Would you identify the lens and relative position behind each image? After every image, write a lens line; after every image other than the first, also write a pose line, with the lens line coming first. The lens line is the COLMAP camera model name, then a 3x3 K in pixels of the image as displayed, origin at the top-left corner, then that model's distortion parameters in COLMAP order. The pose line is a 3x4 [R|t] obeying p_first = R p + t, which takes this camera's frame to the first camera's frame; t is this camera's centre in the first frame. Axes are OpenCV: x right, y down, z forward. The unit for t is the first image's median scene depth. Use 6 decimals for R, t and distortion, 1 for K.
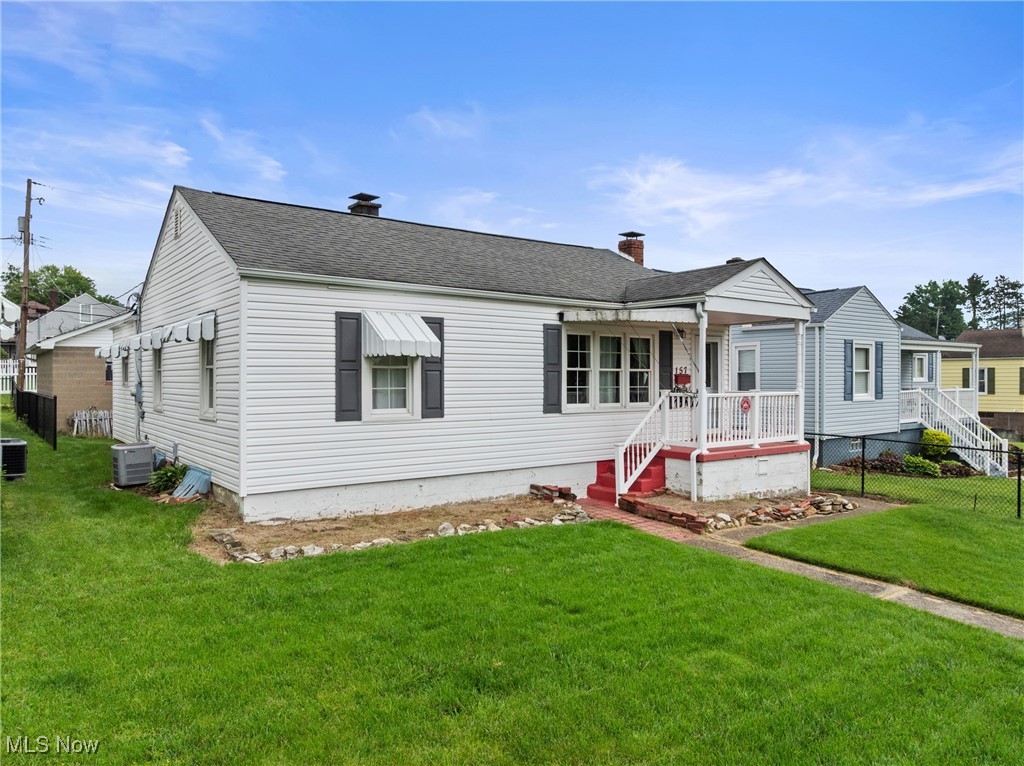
lens RADIAL K [[721.9, 0, 512.0], [0, 721.9, 383.0], [0, 0, 1]] dist [-0.044233, 0.003235]
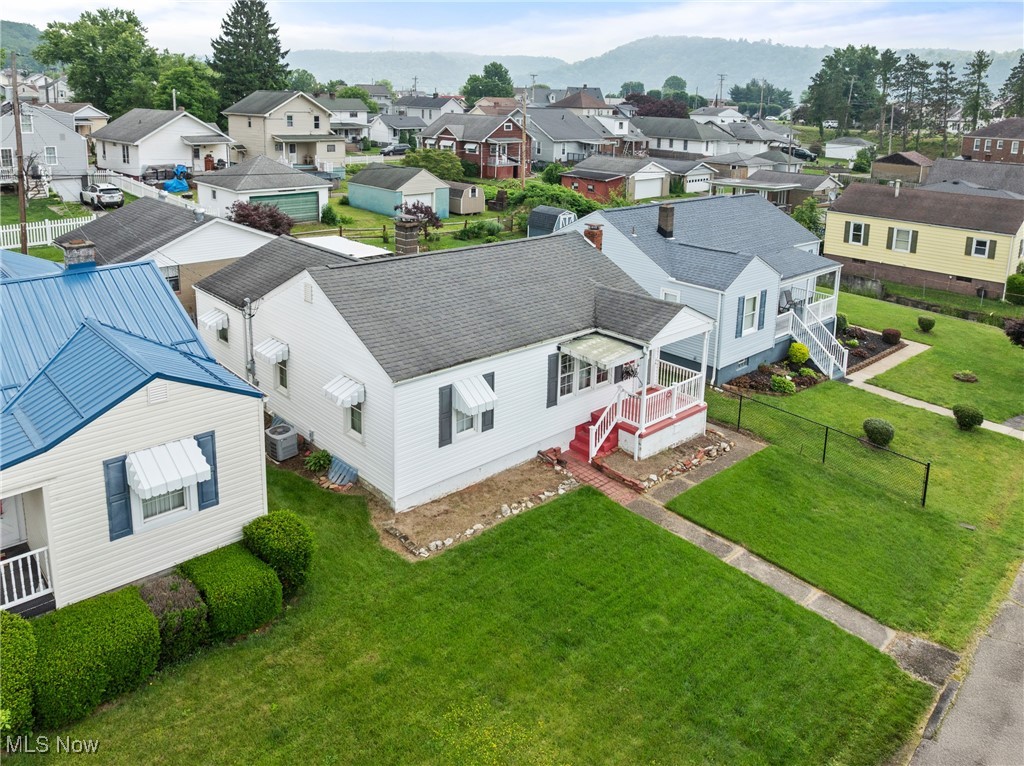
lens RADIAL K [[747.3, 0, 502.4], [0, 747.3, 247.7], [0, 0, 1]] dist [-0.030579, -0.004342]
pose [[0.994418, 0.000136, 0.105512, -0.230208], [-0.018984, 0.983910, 0.177652, -0.603695], [-0.103790, -0.178664, 0.978421, -0.555207]]
